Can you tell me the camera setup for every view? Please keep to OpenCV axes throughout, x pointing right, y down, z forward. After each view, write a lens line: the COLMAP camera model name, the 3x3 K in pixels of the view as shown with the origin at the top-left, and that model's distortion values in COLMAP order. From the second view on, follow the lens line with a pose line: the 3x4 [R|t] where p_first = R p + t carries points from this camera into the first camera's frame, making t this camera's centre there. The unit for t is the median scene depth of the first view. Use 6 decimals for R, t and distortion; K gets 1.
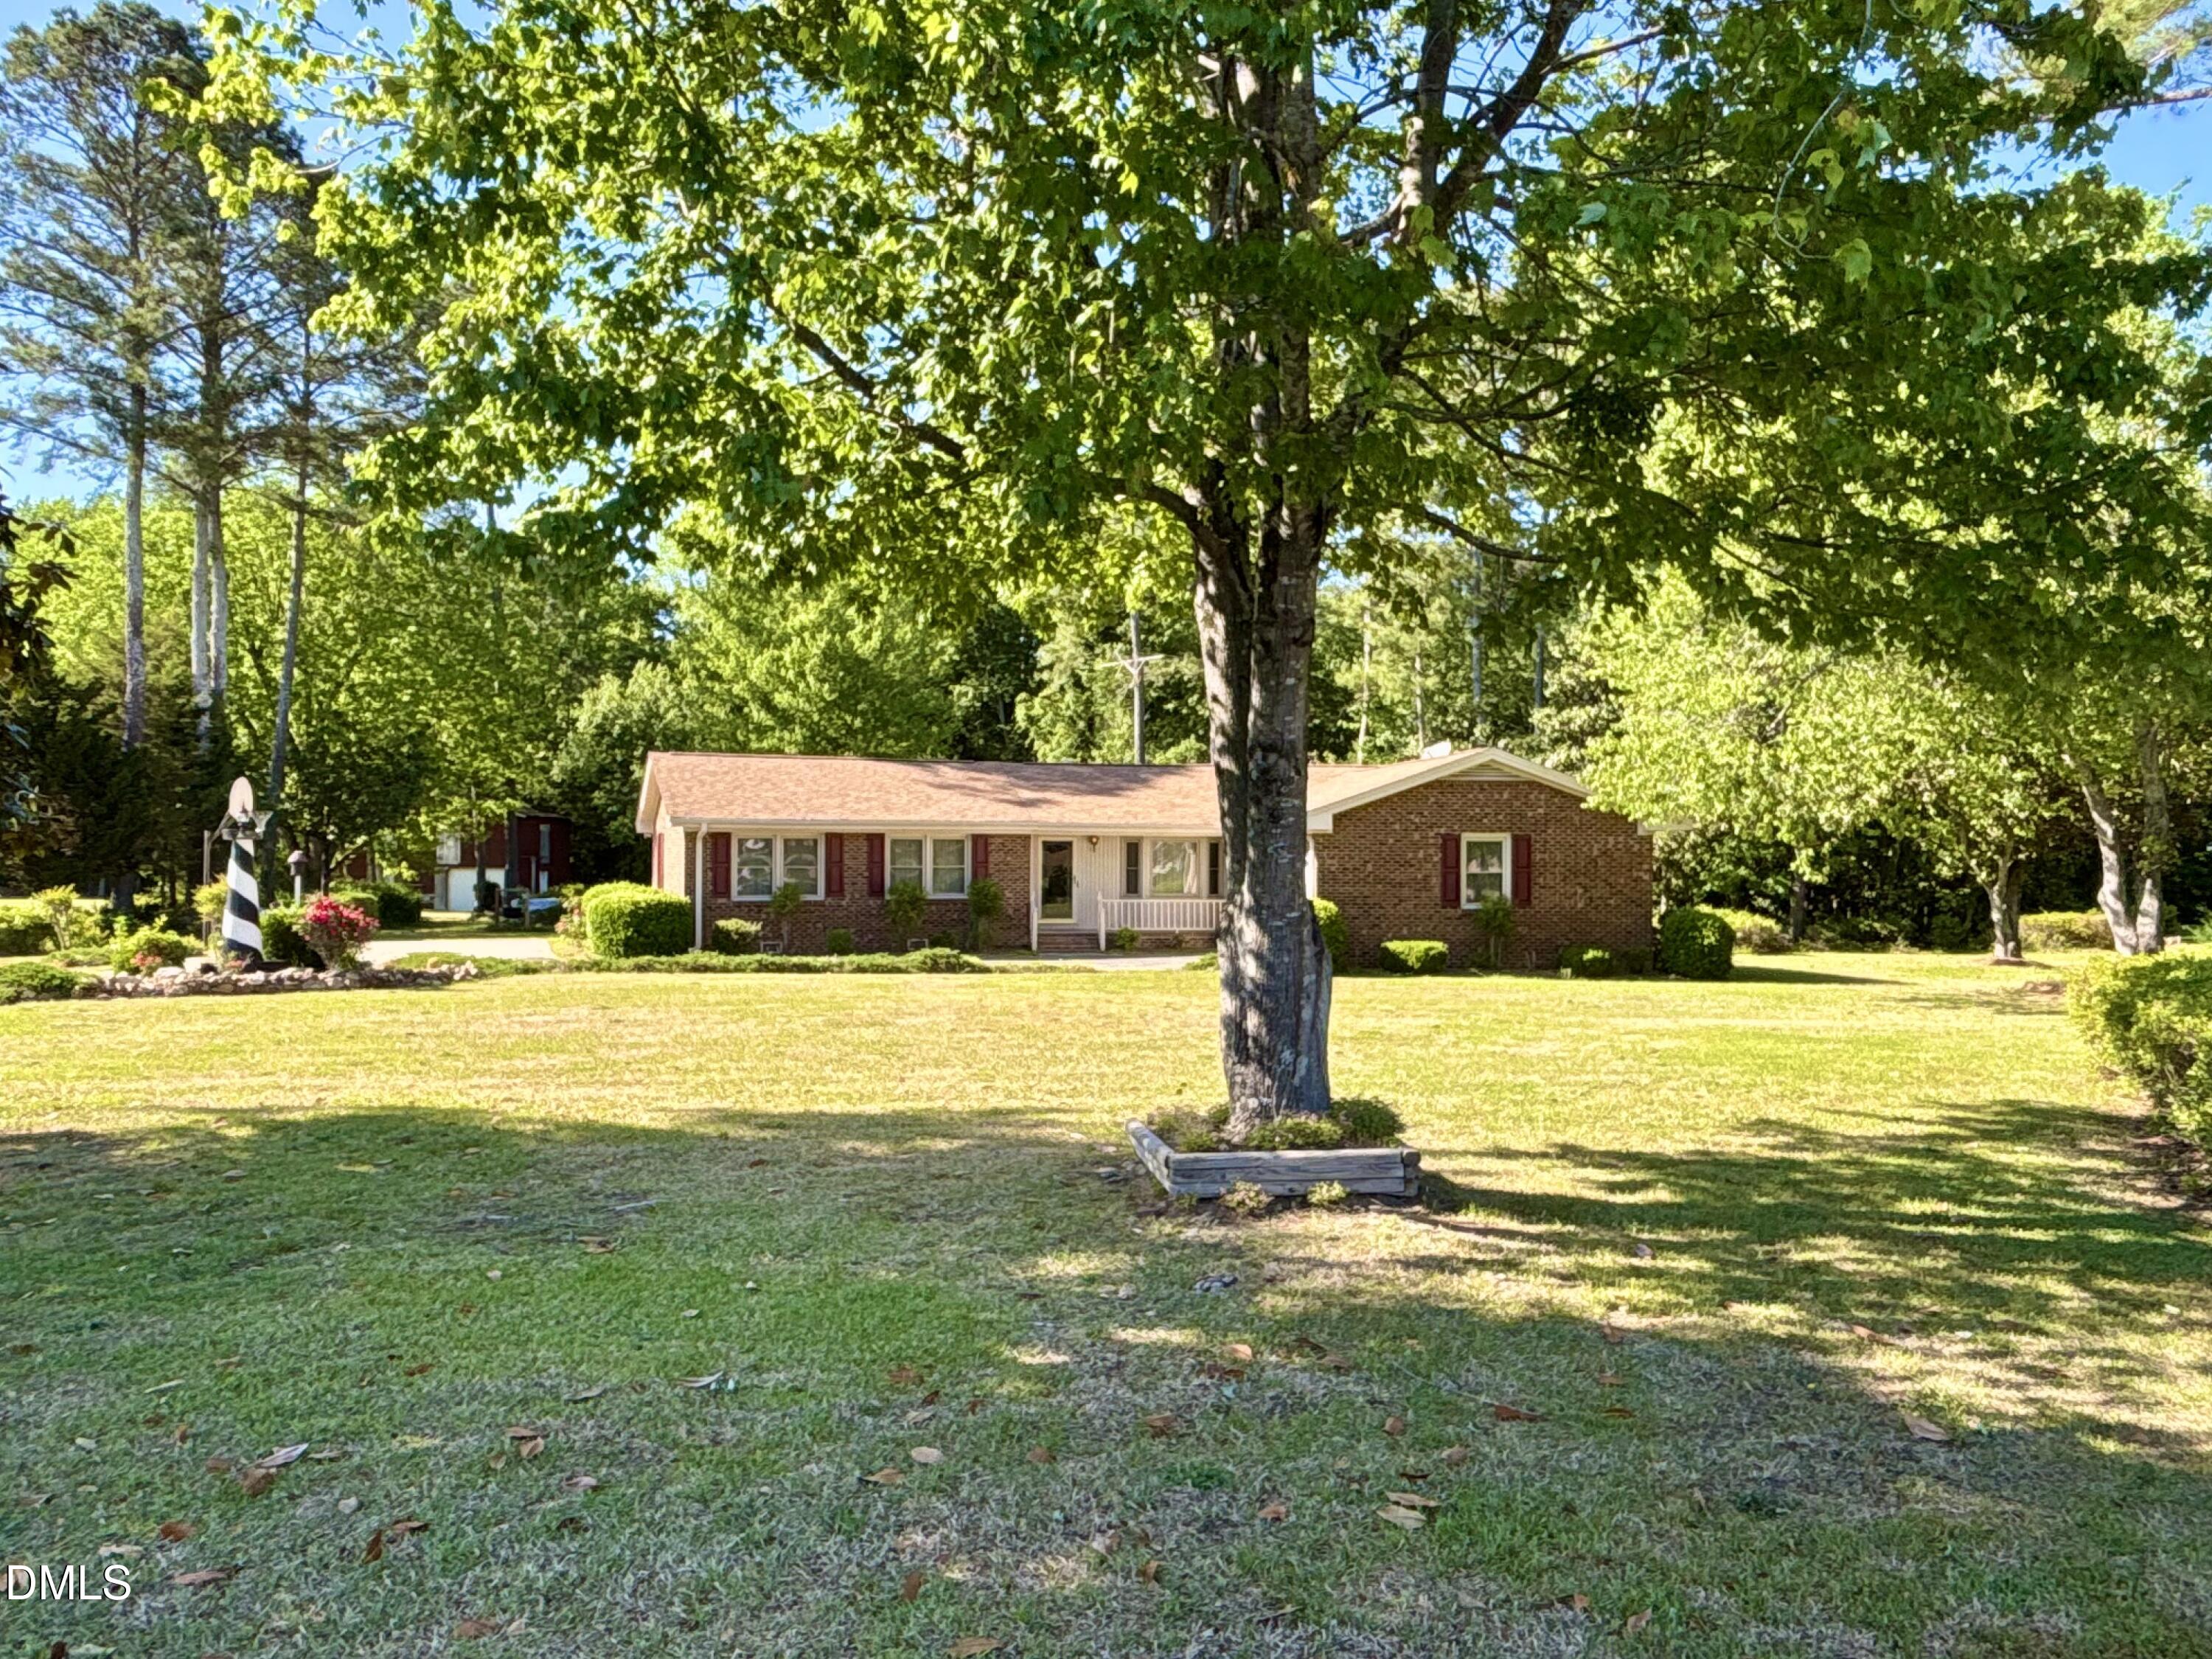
lens RADIAL K [[1611.8, 0, 1106.0], [0, 1611.8, 829.5], [0, 0, 1]] dist [-0.000215, -0.000110]
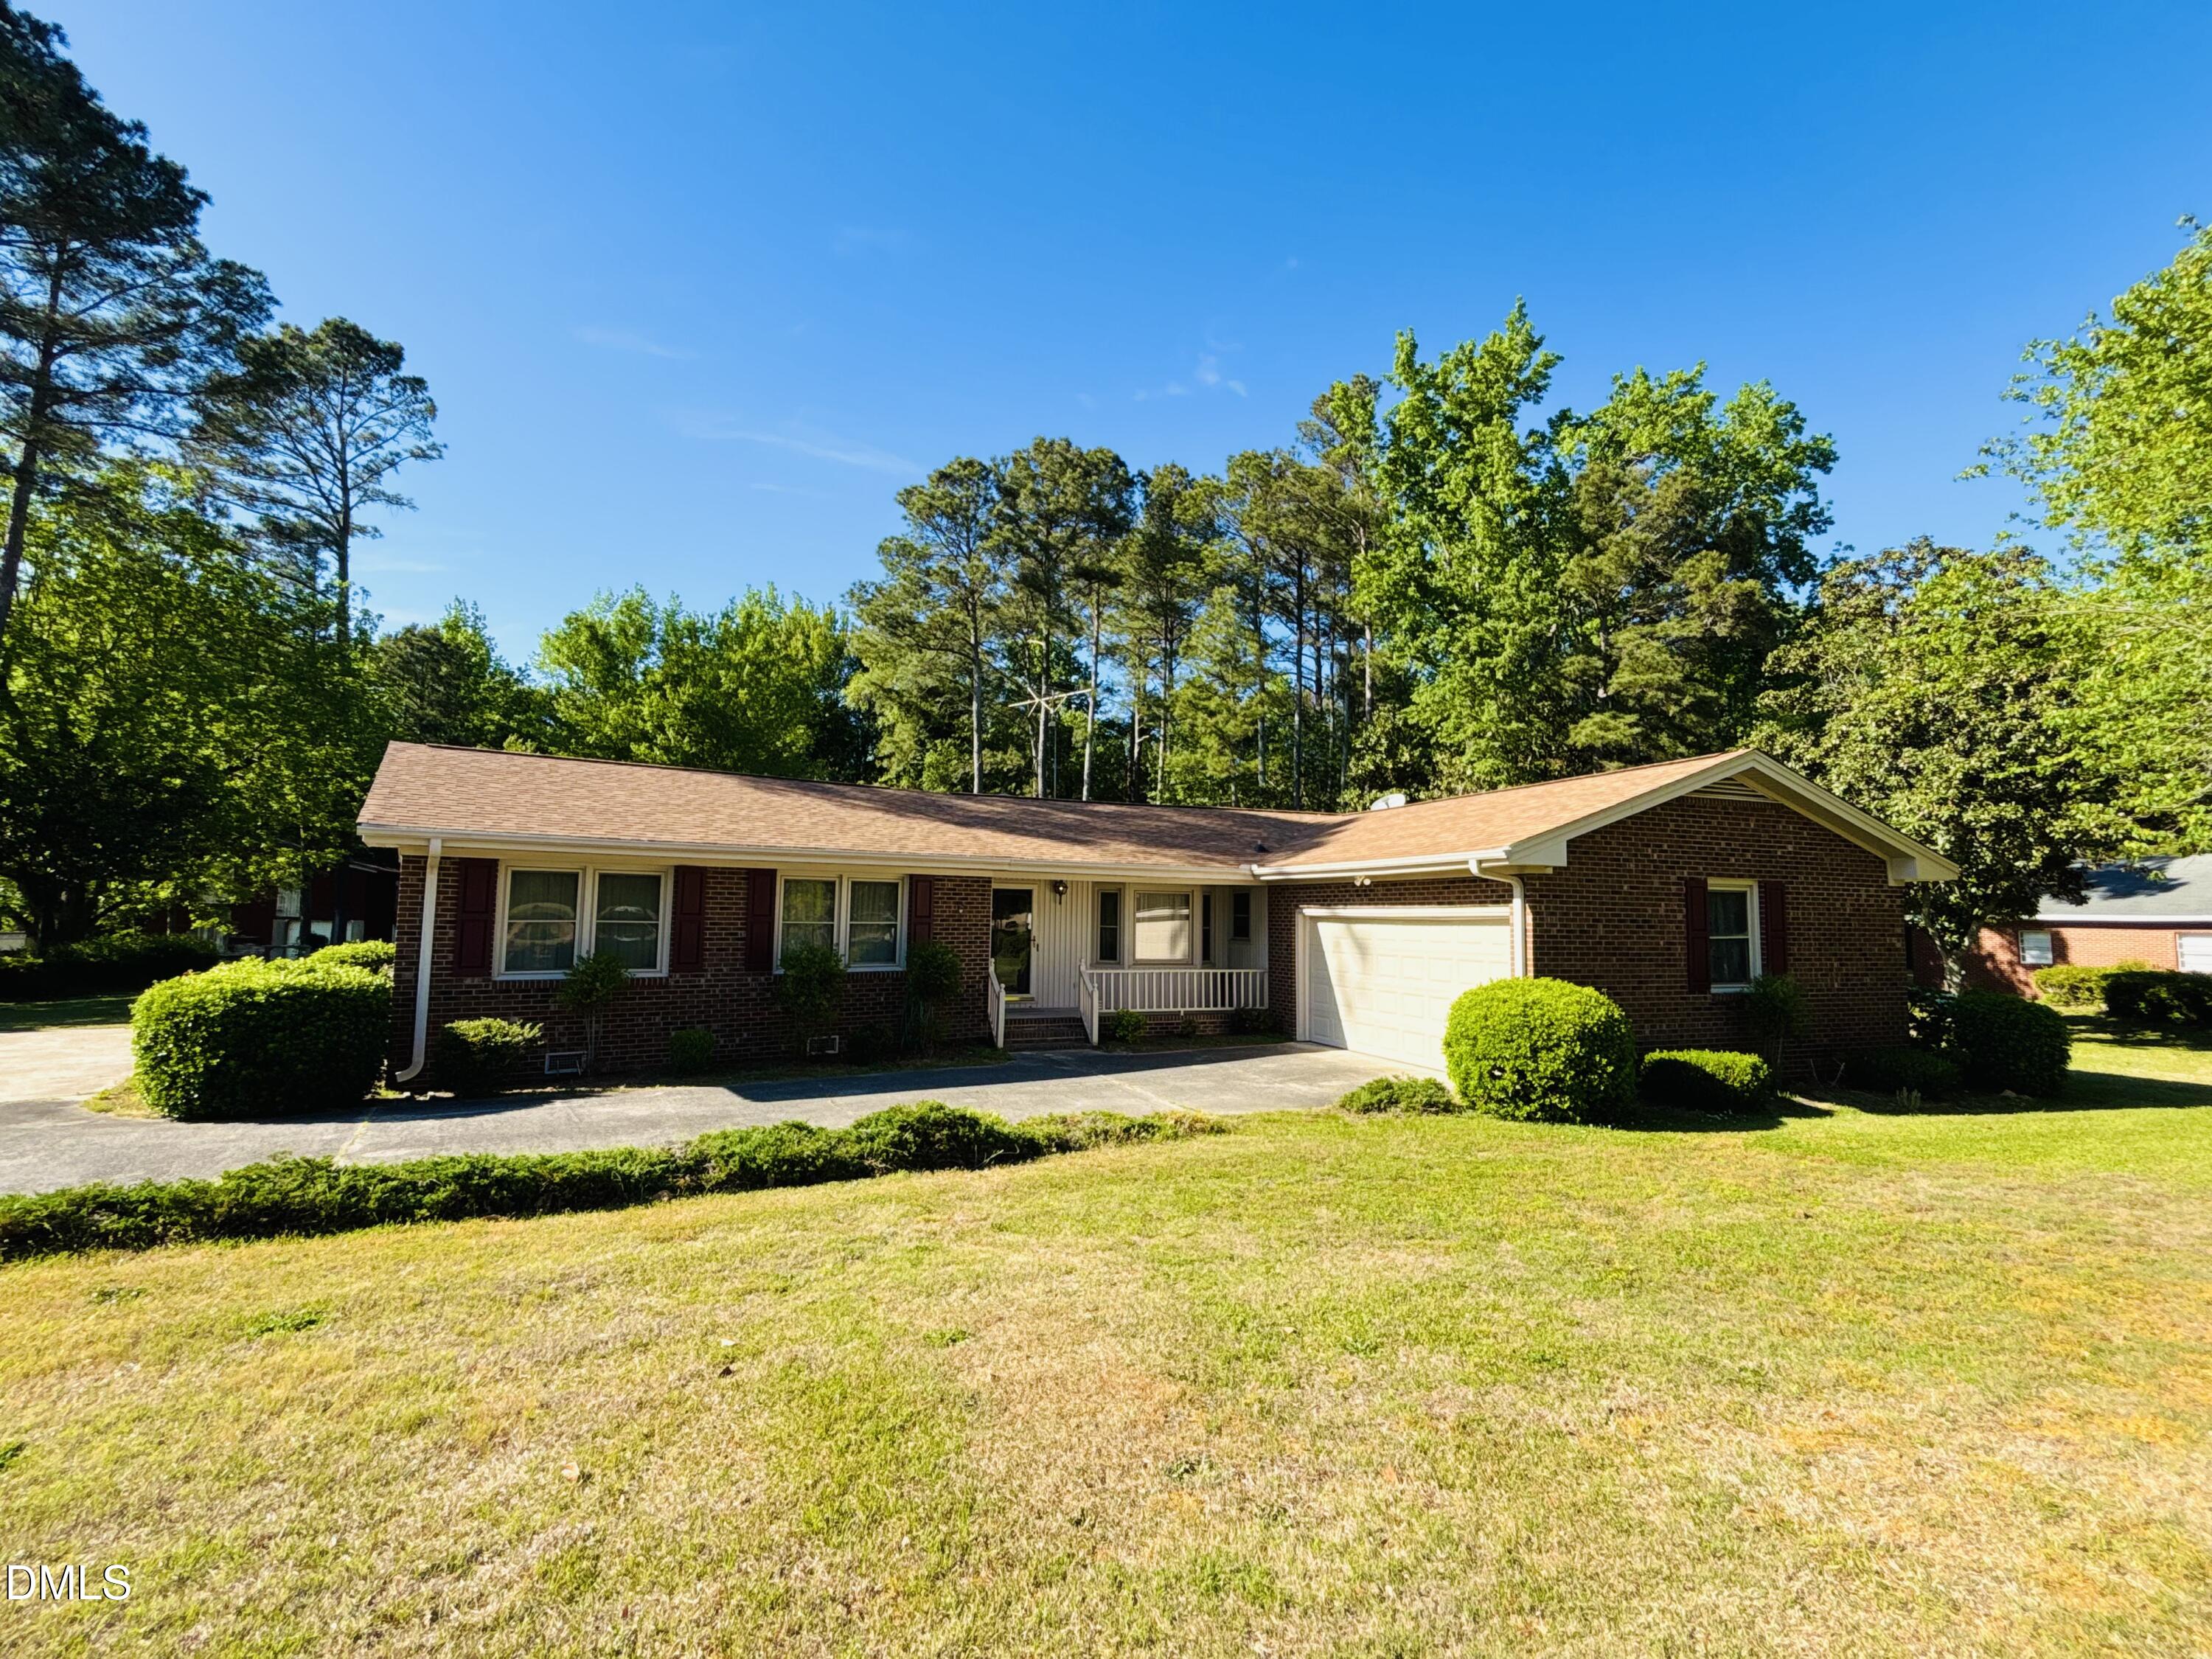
lens RADIAL K [[1028.8, 0, 1106.0], [0, 1028.8, 829.5], [0, 0, 1]] dist [0.034416, 0.000105]
pose [[0.976728, 0.027844, 0.212667, -0.089123], [-0.012661, 0.997294, -0.072423, 0.013298], [-0.214108, 0.068045, 0.974437, 0.526154]]
